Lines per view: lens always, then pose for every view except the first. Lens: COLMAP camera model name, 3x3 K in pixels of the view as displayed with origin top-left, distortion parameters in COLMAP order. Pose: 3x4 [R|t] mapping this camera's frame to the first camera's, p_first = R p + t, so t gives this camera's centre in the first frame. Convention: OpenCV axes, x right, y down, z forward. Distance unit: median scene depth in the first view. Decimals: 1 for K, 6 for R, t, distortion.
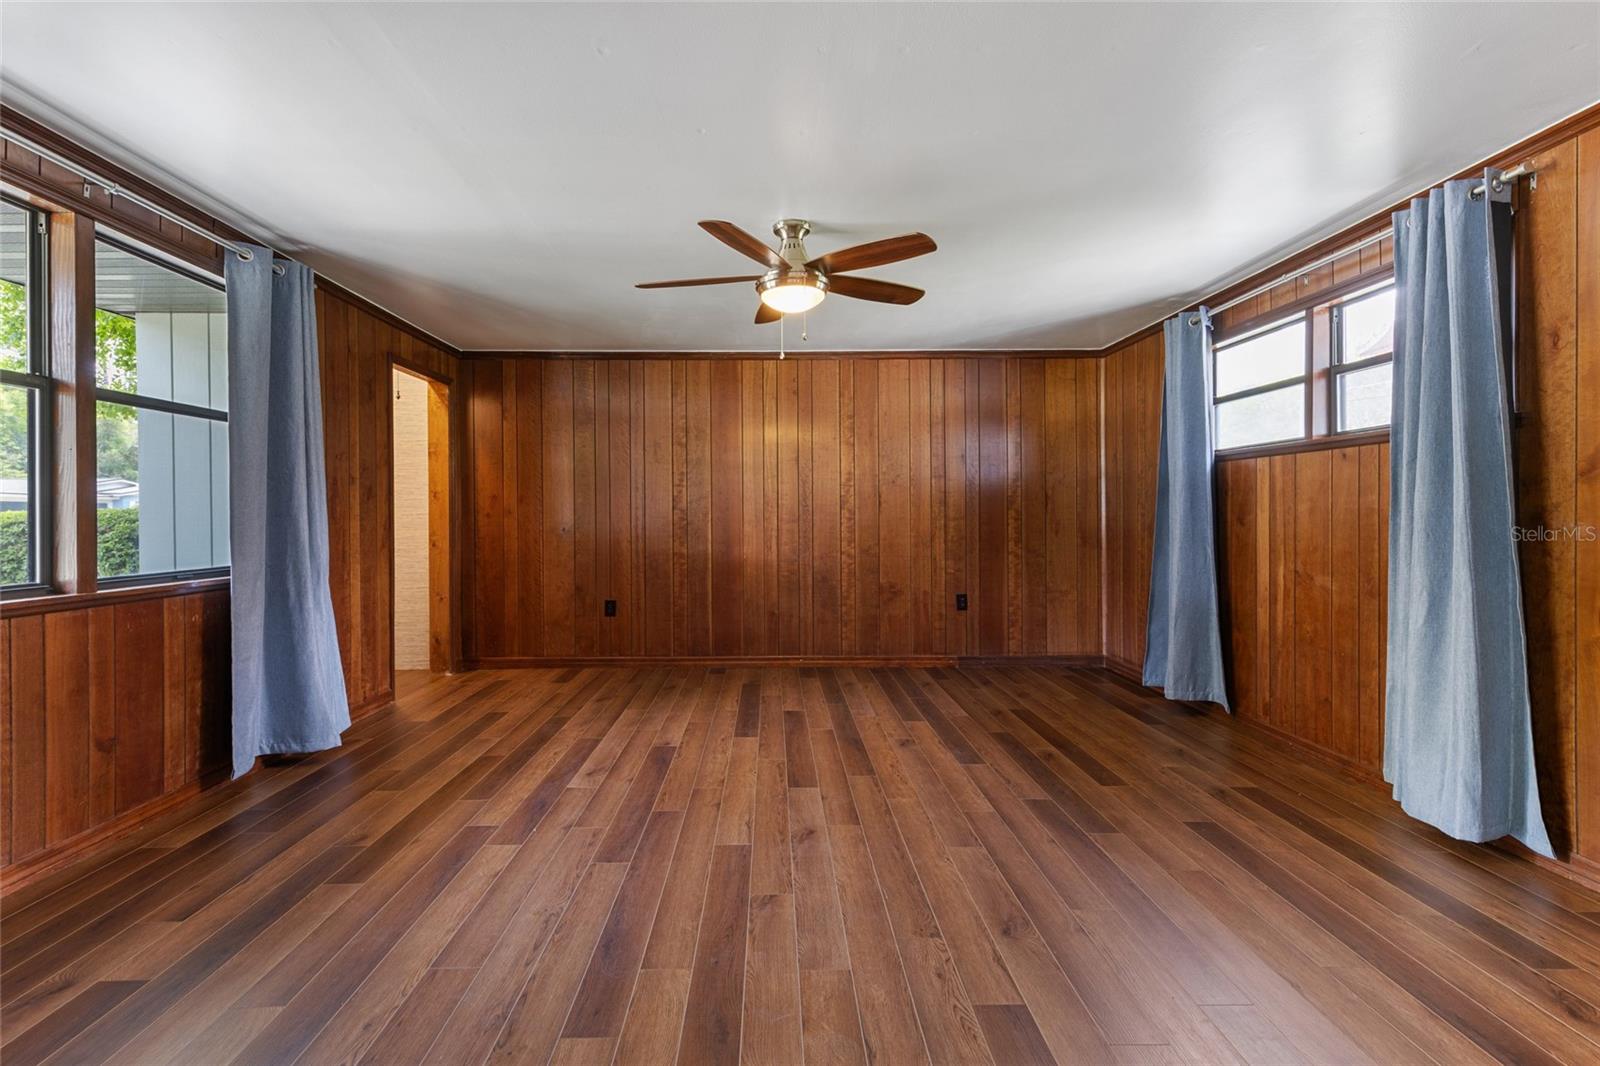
lens RADIAL K [[729.1, 0, 794.8], [0, 729.1, 525.1], [0, 0, 1]] dist [-0.000363, -0.000435]
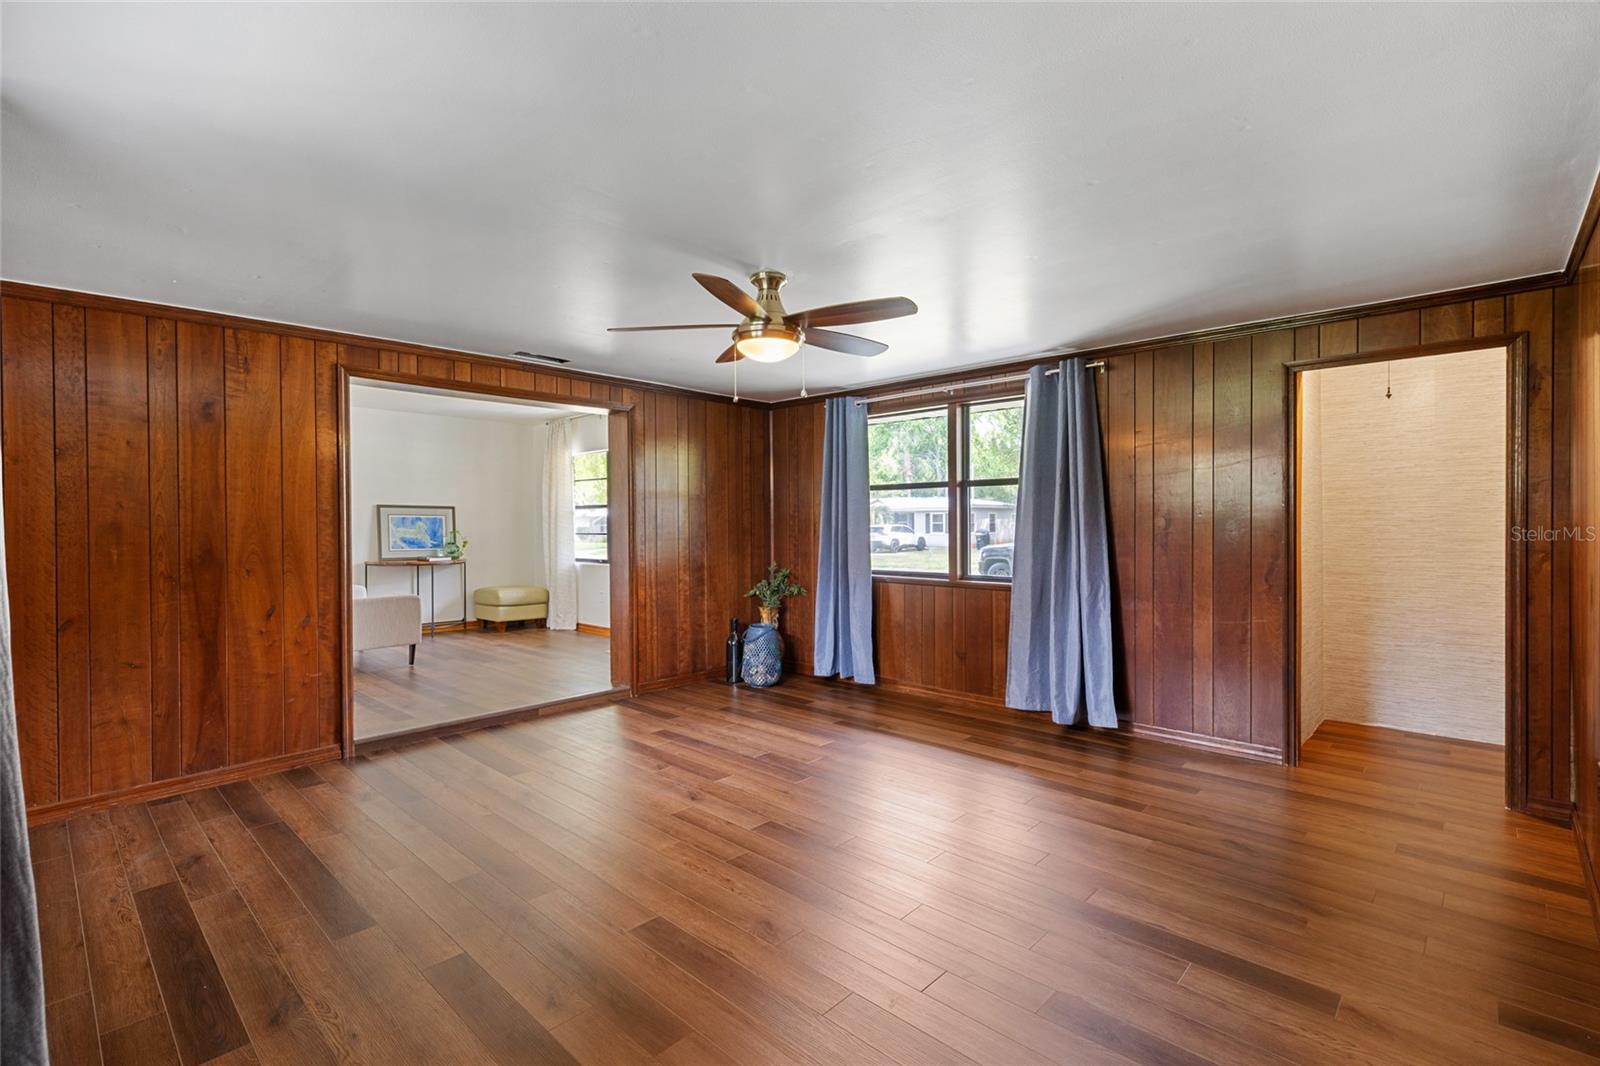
lens RADIAL K [[729.1, 0, 798.9], [0, 729.1, 524.7], [0, 0, 1]] dist [-0.000363, -0.000435]
pose [[-0.700645, 0.010495, -0.713433, 0.862241], [0.002786, 0.999924, 0.011974, -0.095928], [0.713505, 0.006402, -0.700621, 2.145274]]
